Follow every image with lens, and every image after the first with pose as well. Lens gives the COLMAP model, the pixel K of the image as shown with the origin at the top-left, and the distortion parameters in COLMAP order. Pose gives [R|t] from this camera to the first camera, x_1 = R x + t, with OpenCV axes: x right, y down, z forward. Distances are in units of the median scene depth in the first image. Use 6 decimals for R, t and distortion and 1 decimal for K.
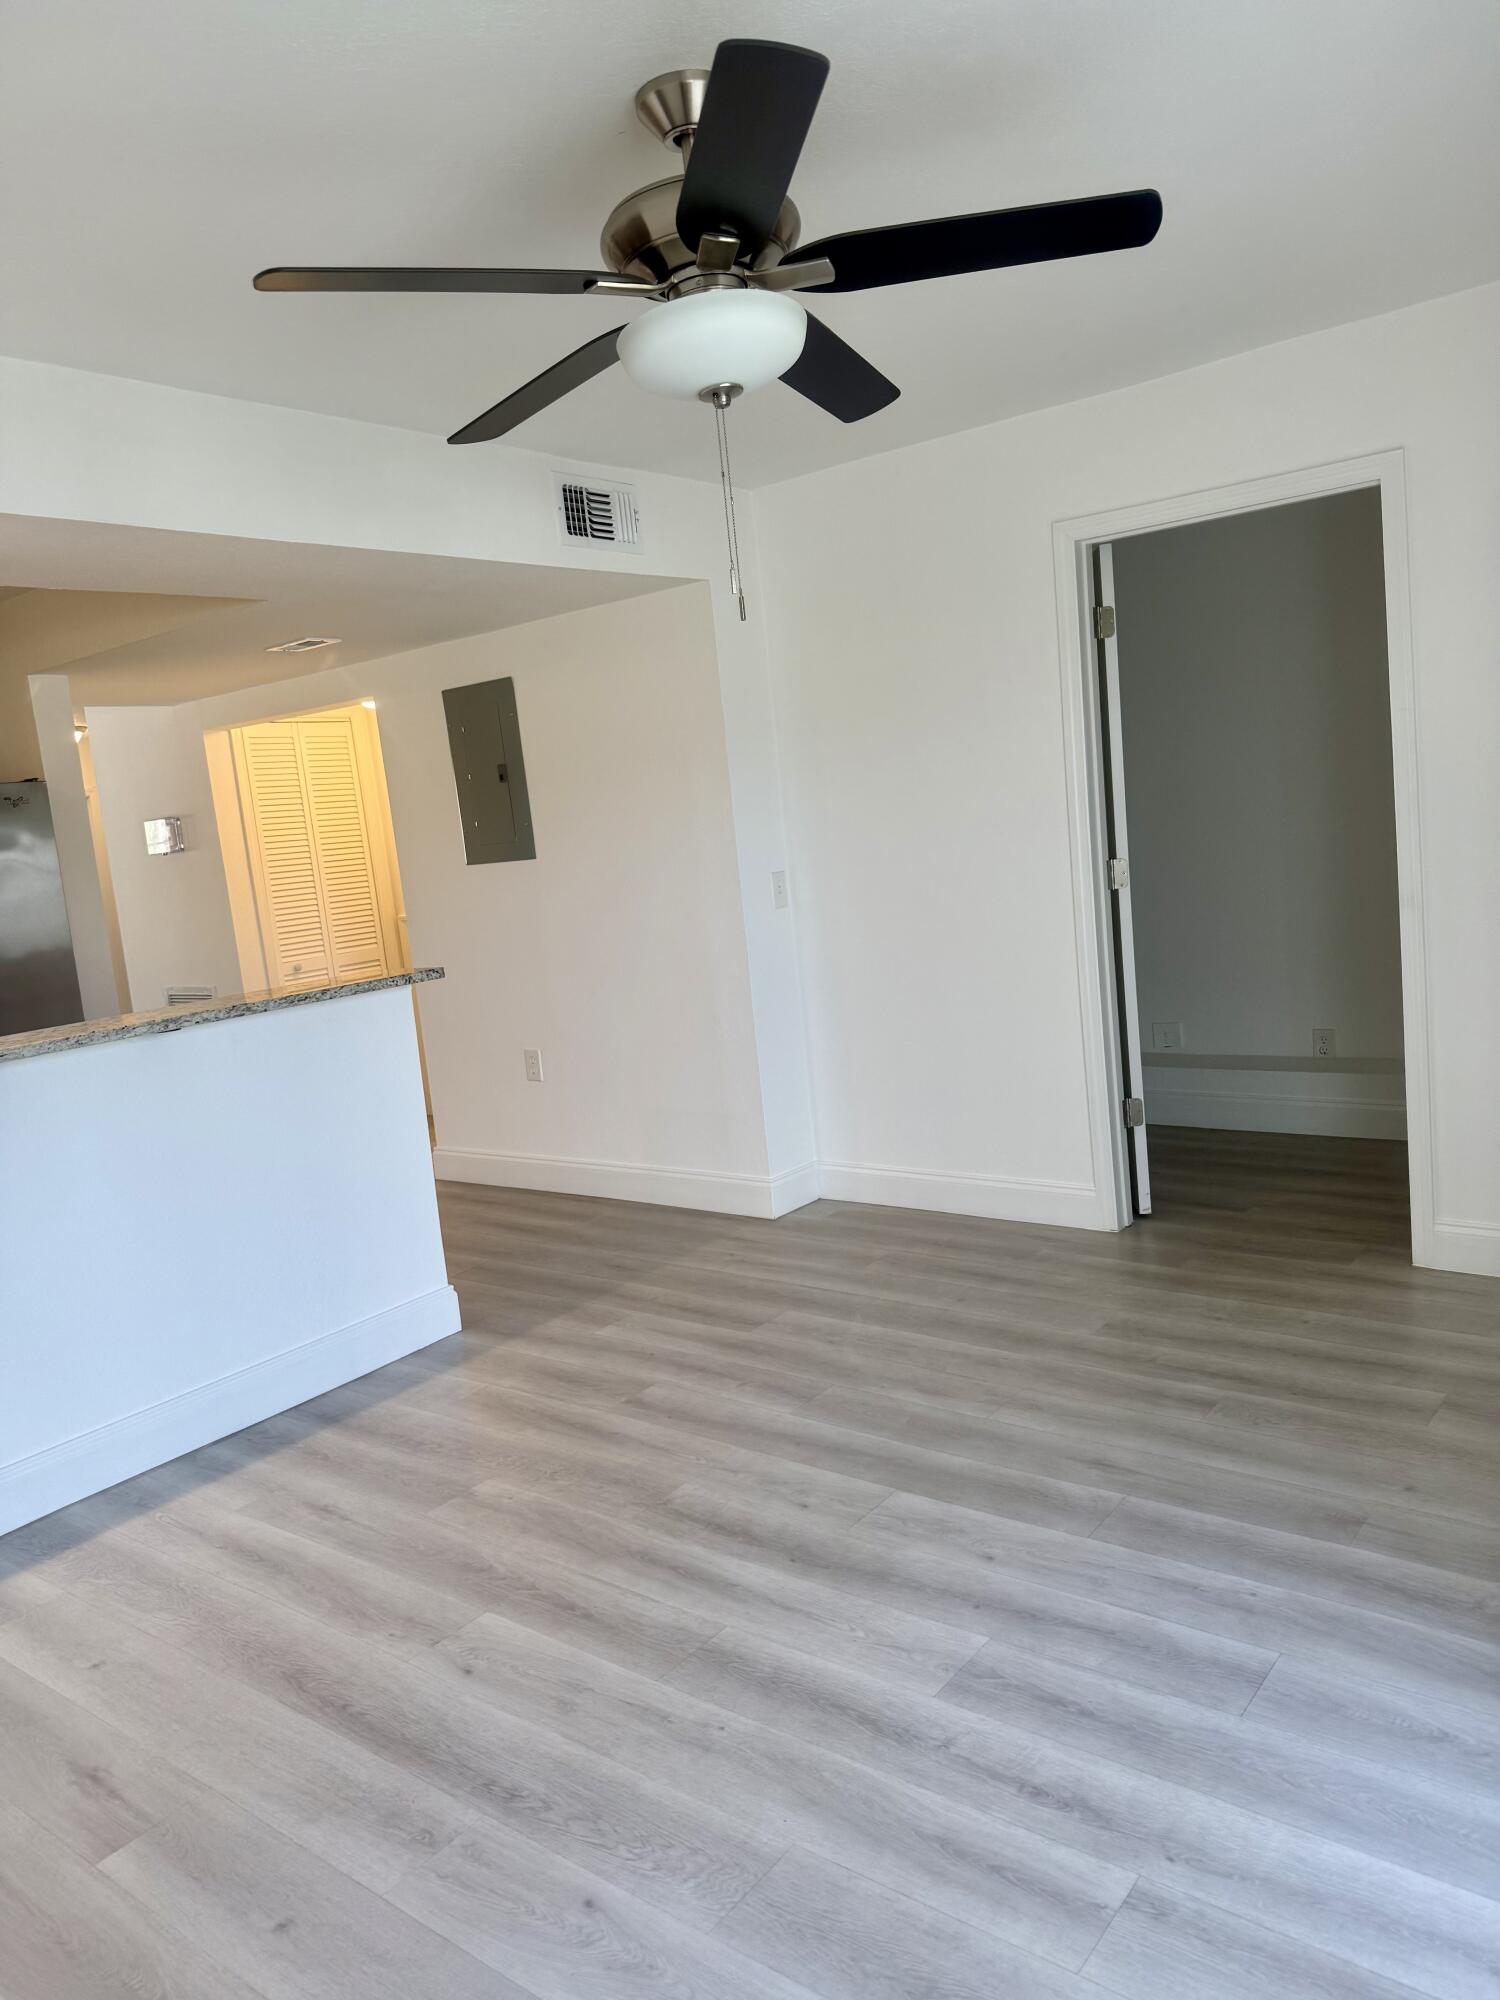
lens RADIAL K [[1406.0, 0, 742.1], [0, 1406.0, 999.0], [0, 0, 1]] dist [0.064464, -0.096938]
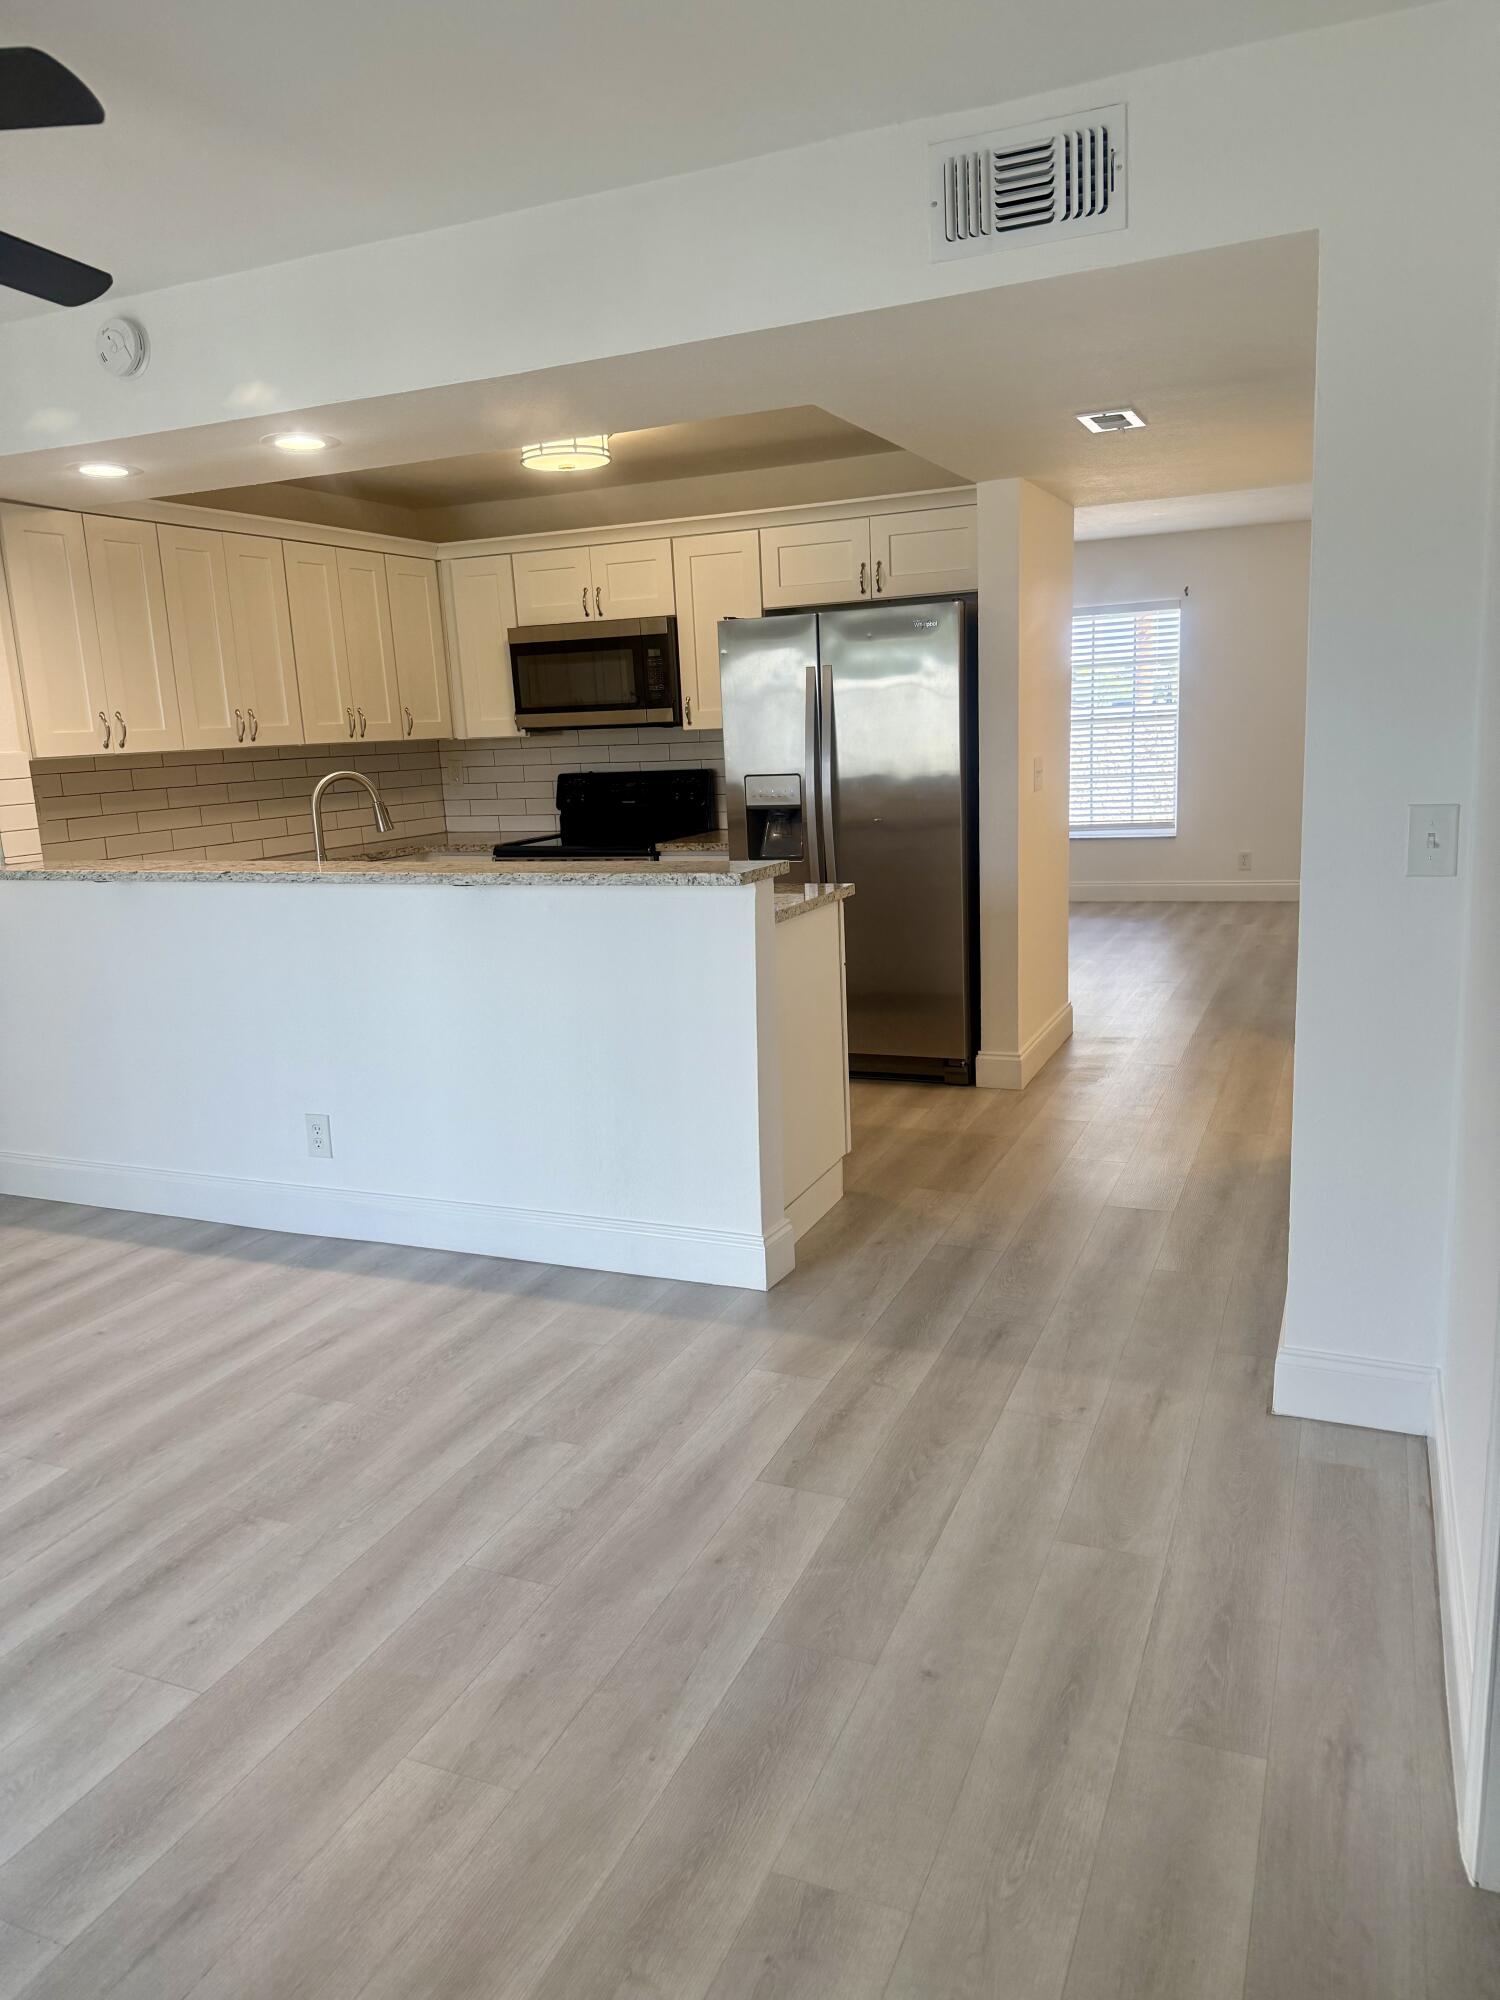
lens RADIAL K [[1406.0, 0, 742.1], [0, 1406.0, 999.0], [0, 0, 1]] dist [0.064464, -0.096938]
pose [[0.247702, 0.271930, -0.929891, 0.630618], [-0.098710, 0.961891, 0.254993, -0.177306], [0.963795, 0.028627, 0.265104, 0.878850]]
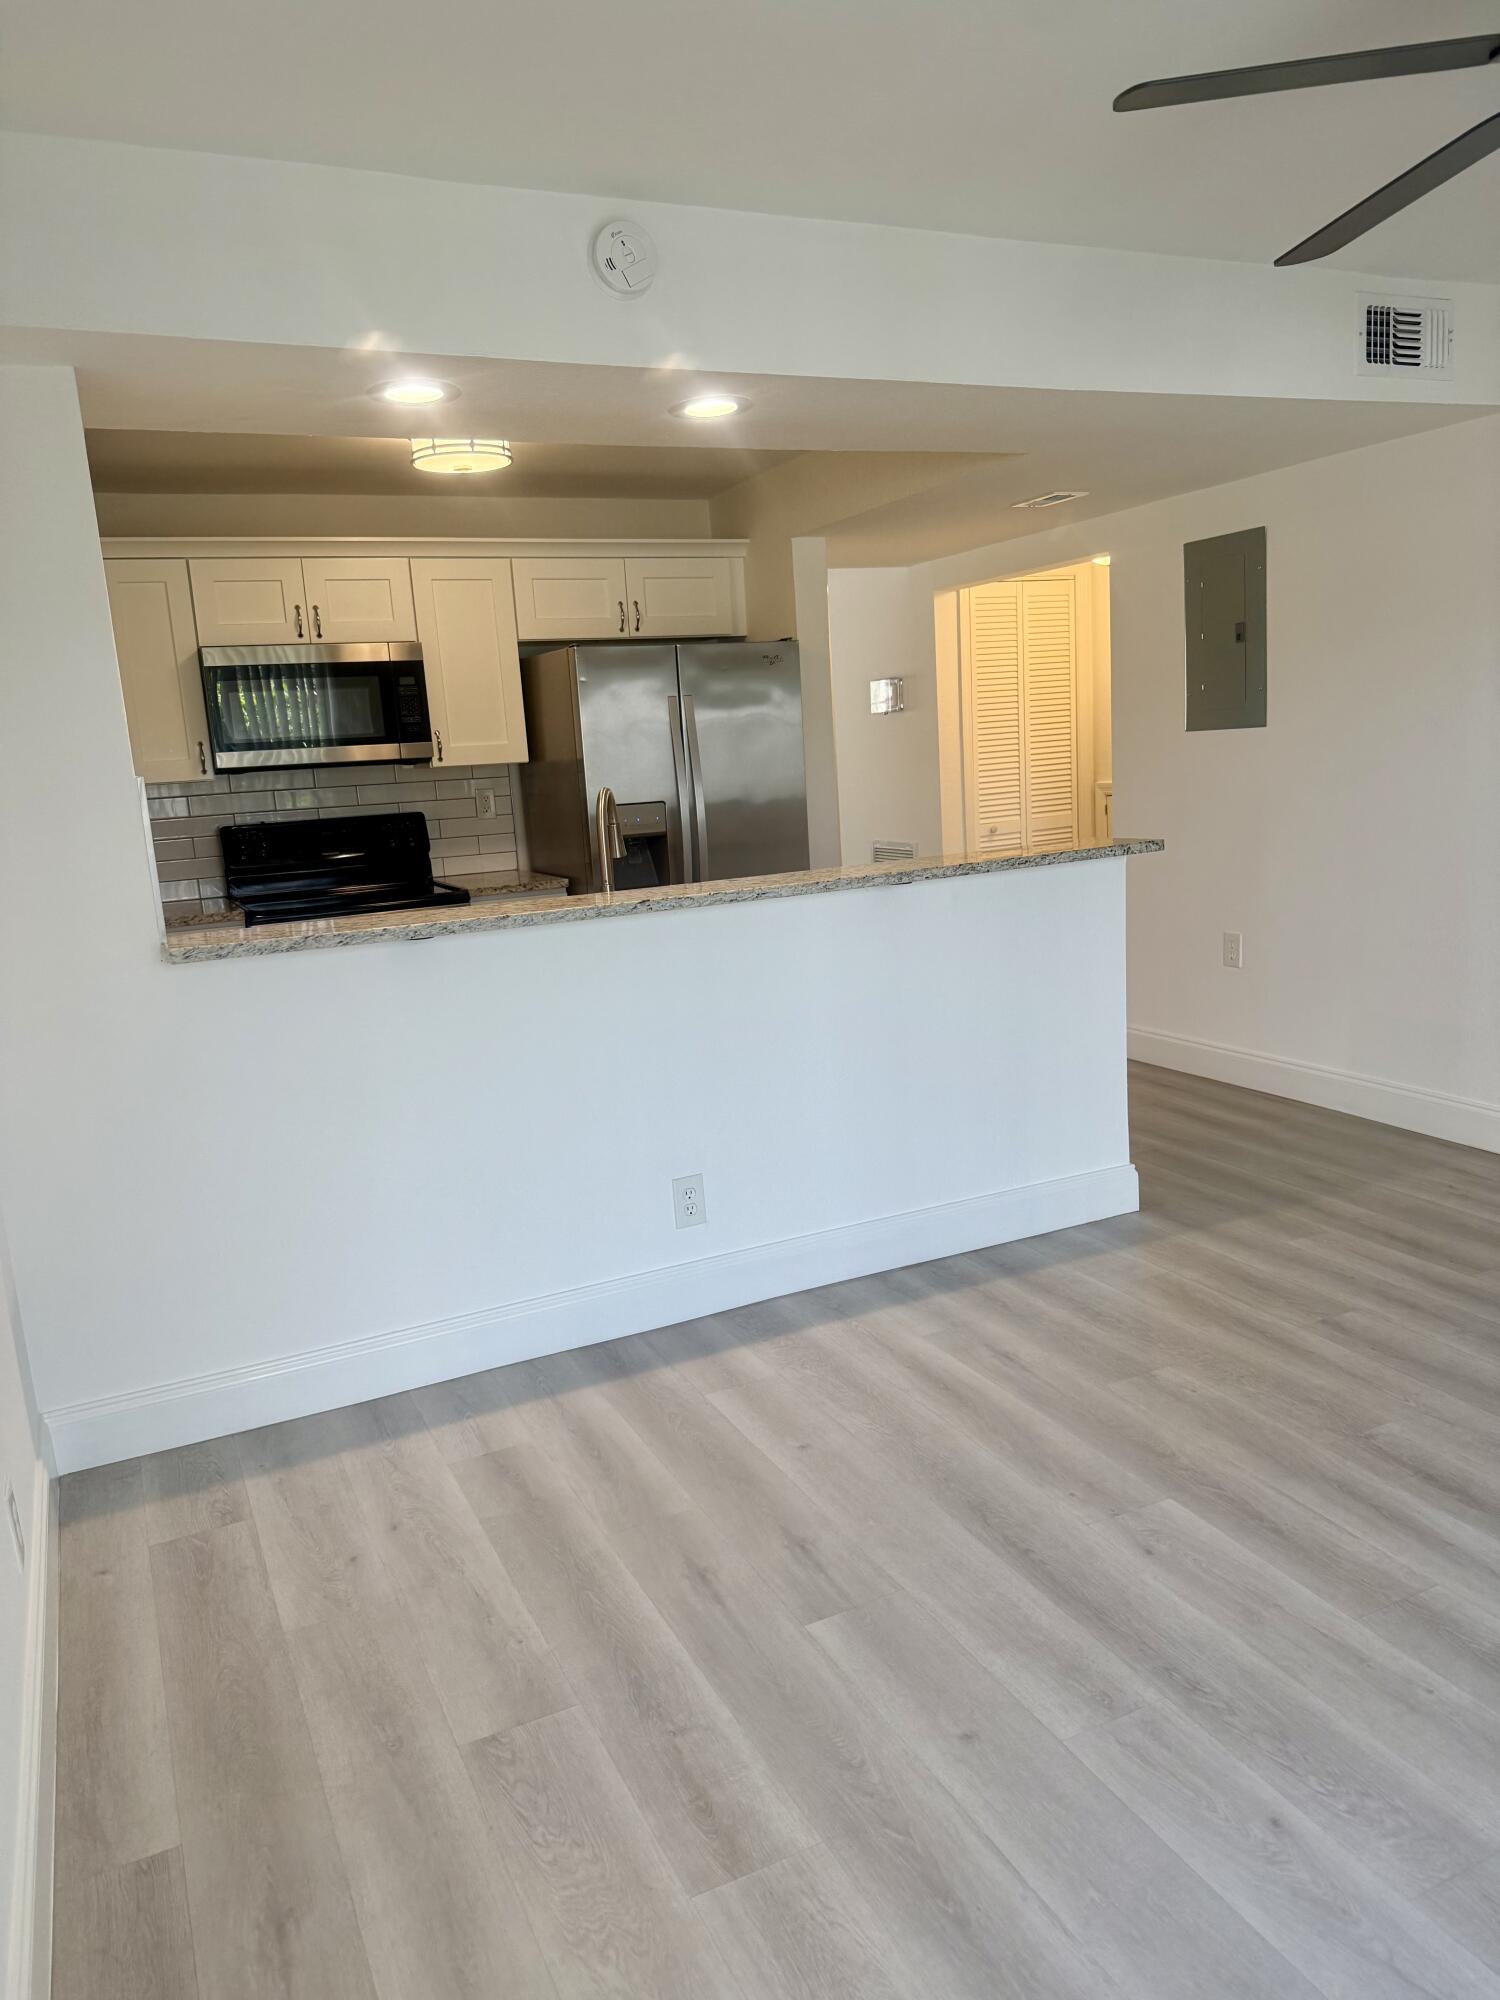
lens RADIAL K [[1406.0, 0, 742.1], [0, 1406.0, 999.0], [0, 0, 1]] dist [0.064464, -0.096938]
pose [[0.892659, 0.124077, -0.433318, -0.043175], [-0.083533, 0.990251, 0.111468, 0.000895], [0.442924, -0.063307, 0.894321, 0.003489]]
